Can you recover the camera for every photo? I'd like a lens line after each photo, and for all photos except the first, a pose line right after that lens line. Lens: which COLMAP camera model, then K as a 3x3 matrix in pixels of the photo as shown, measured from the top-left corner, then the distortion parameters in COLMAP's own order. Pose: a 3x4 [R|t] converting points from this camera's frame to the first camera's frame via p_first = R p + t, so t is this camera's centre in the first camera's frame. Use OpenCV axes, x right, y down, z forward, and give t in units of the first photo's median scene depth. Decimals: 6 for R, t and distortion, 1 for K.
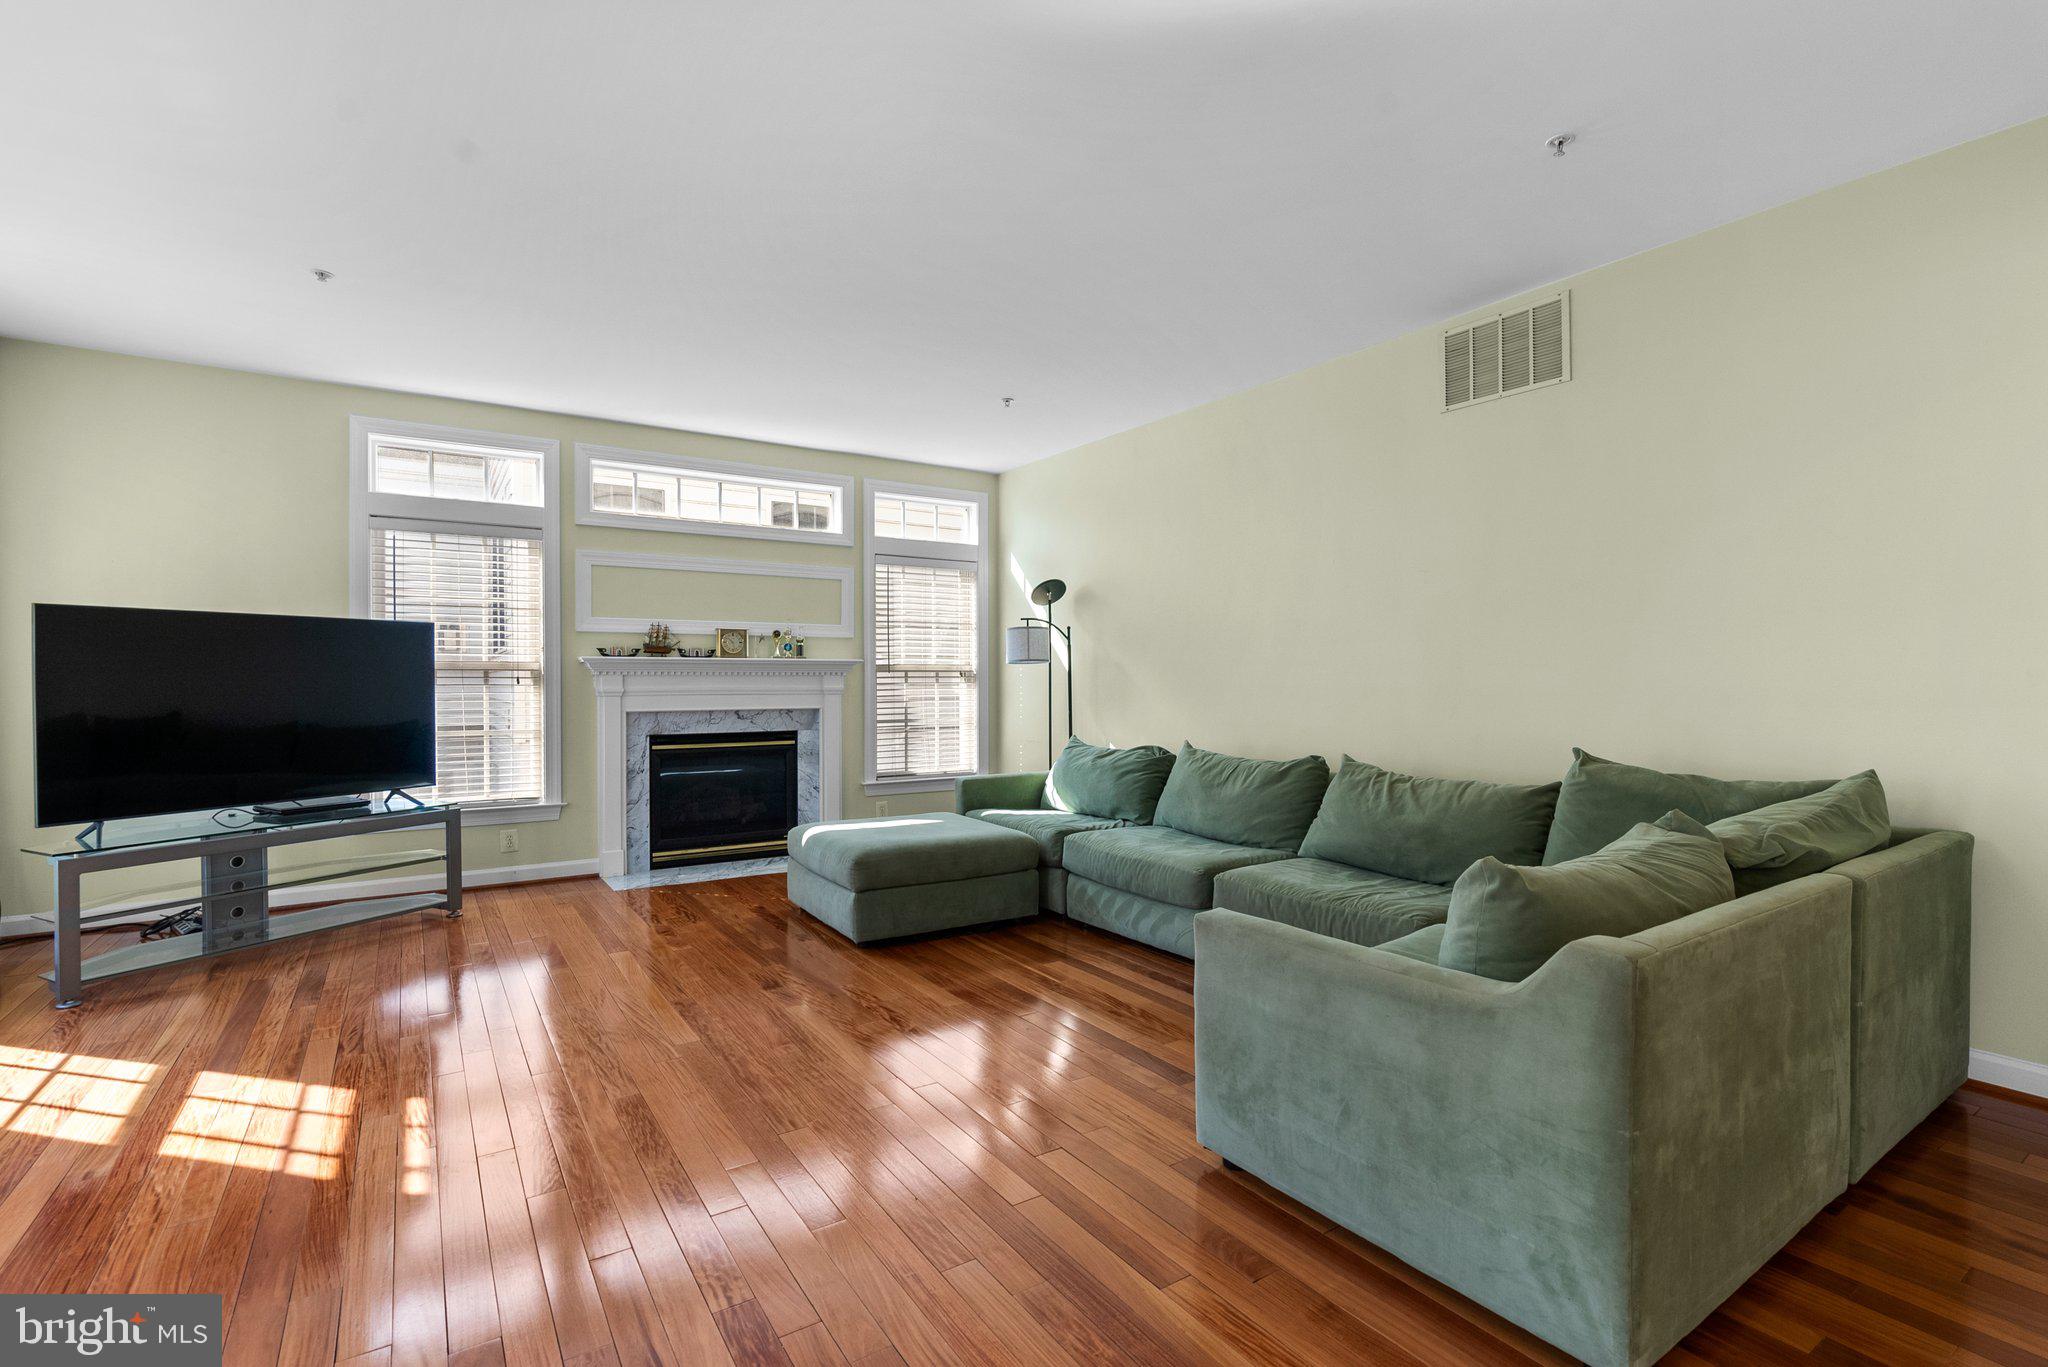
lens RADIAL K [[933.1, 0, 1023.2], [0, 933.1, 688.4], [0, 0, 1]] dist [-0.002545, 0.000384]
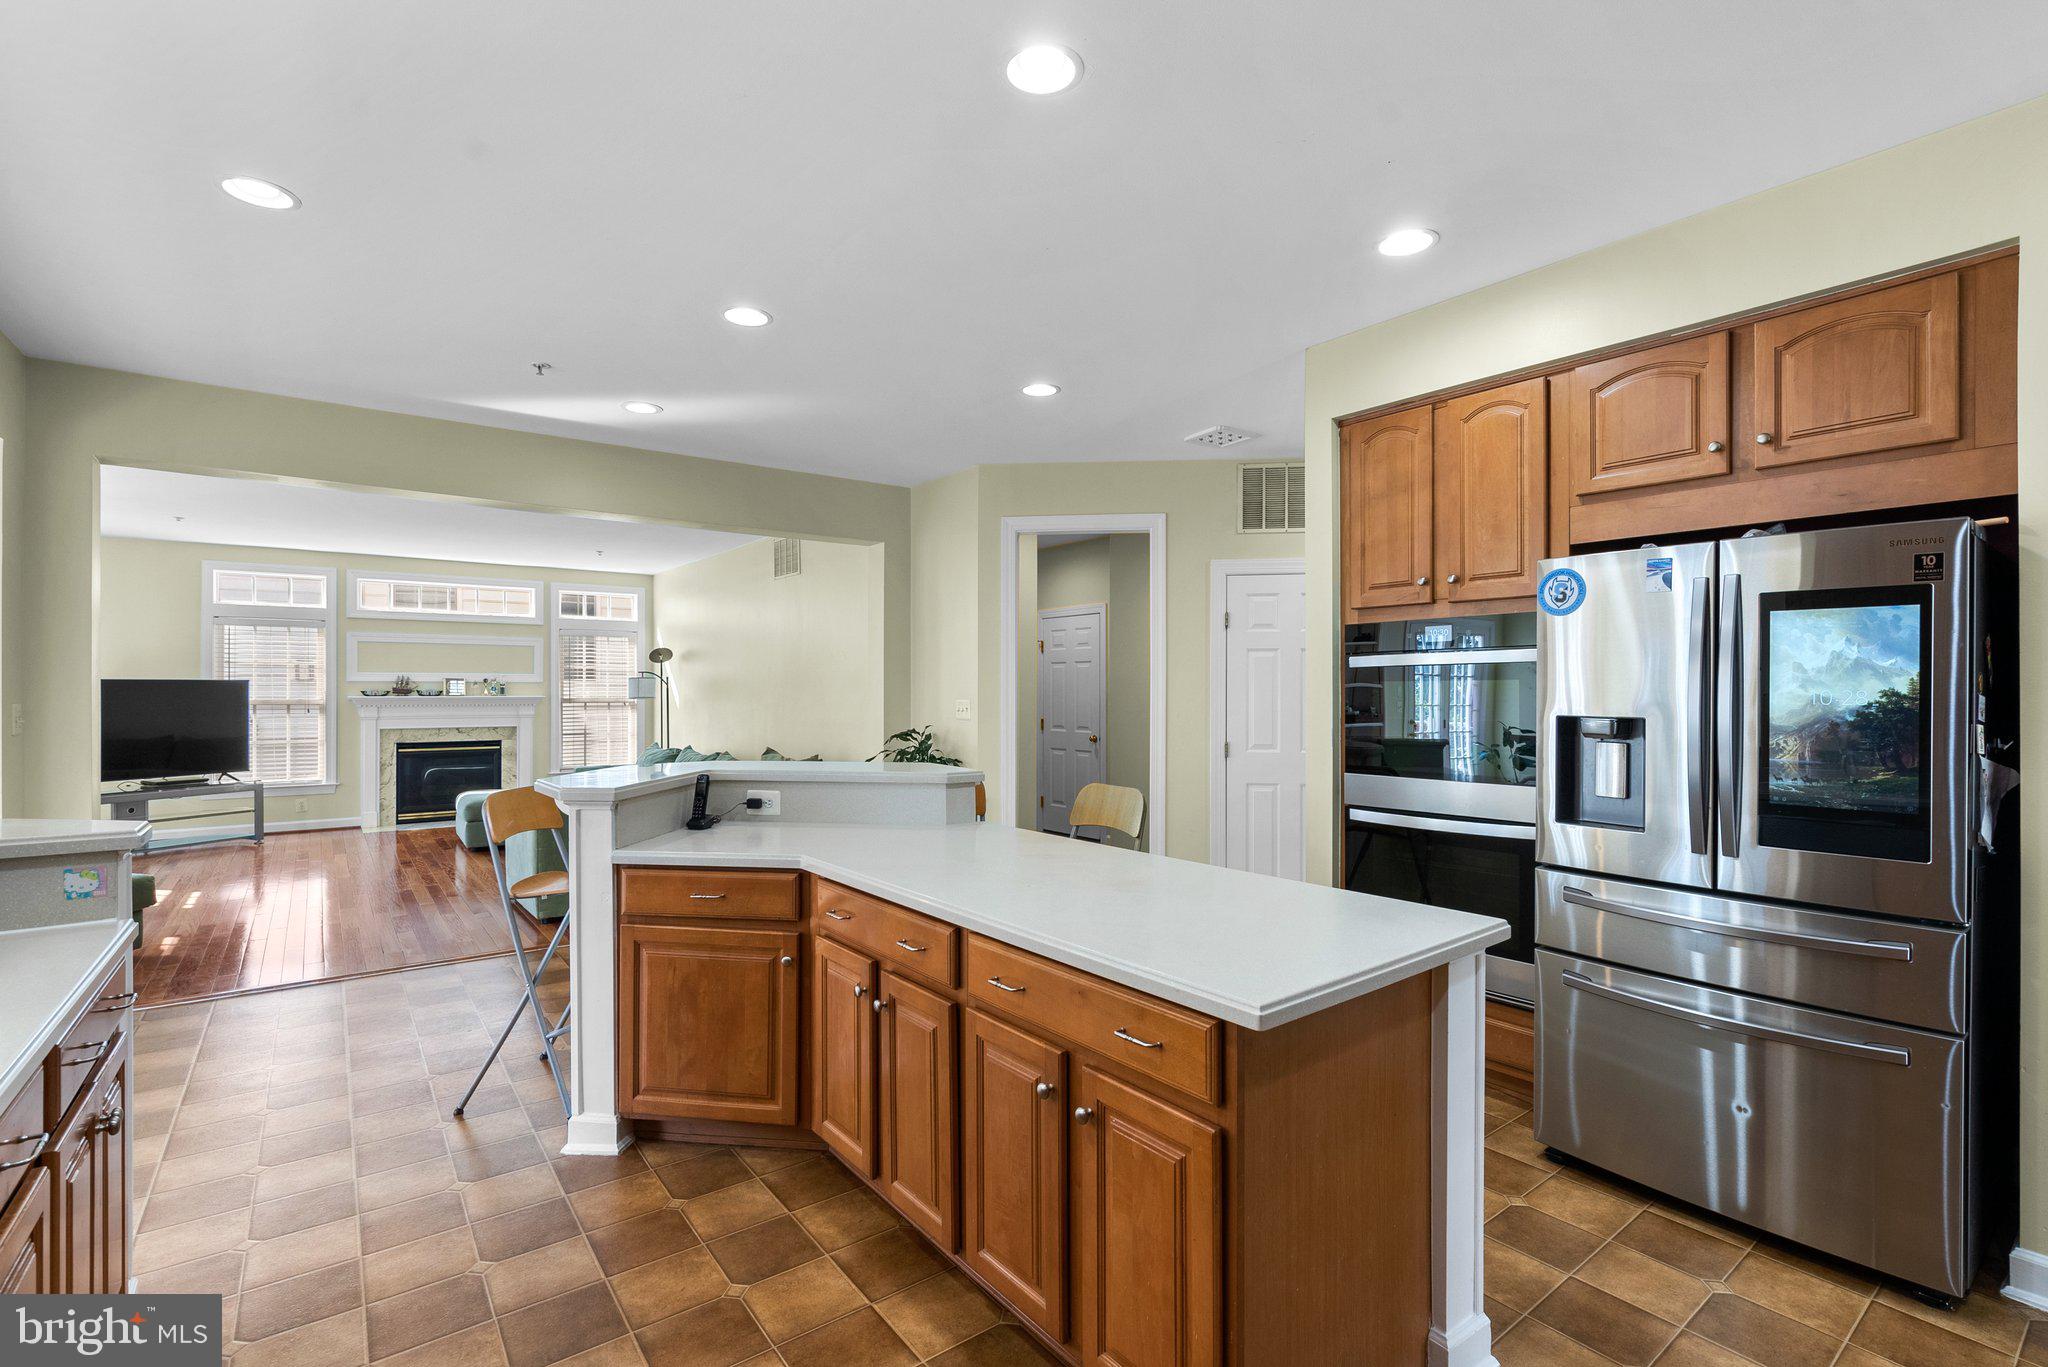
lens RADIAL K [[933.1, 0, 1030.3], [0, 933.1, 684.5], [0, 0, 1]] dist [-0.002545, 0.000384]
pose [[0.997613, 0.001605, 0.069034, 0.614189], [-0.000720, 0.999917, -0.012837, -0.033898], [-0.069049, 0.012757, 0.997532, -0.737024]]
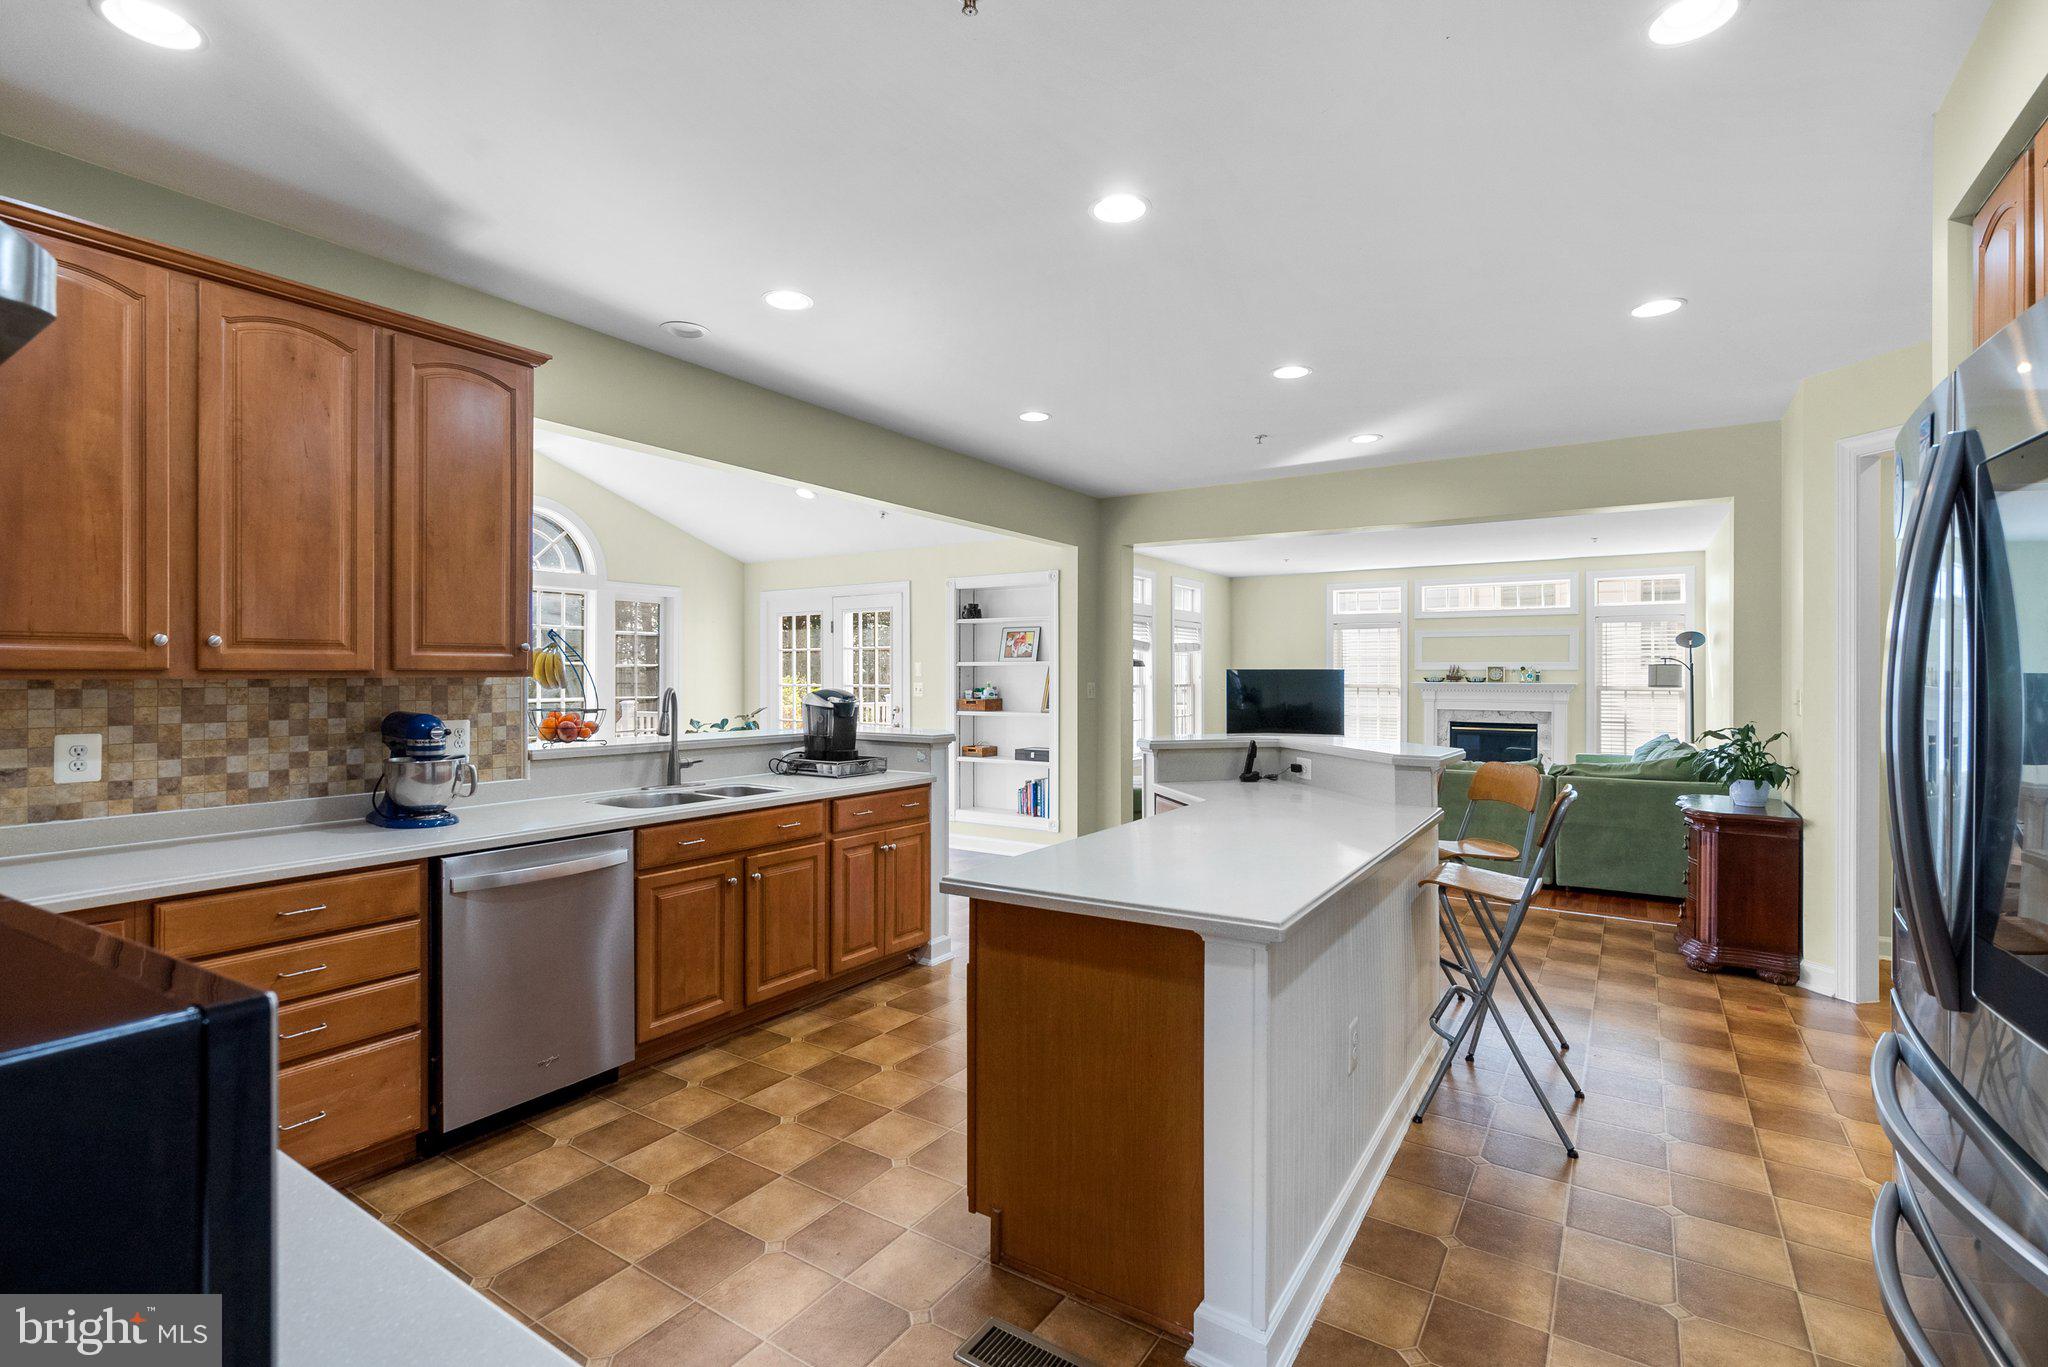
lens RADIAL K [[933.1, 0, 1017.2], [0, 933.1, 674.9], [0, 0, 1]] dist [-0.002545, 0.000384]
pose [[0.385182, 0.001356, -0.922839, 1.081948], [-0.009852, 0.999948, -0.002642, -0.034816], [0.922788, 0.010109, 0.385176, -0.615112]]
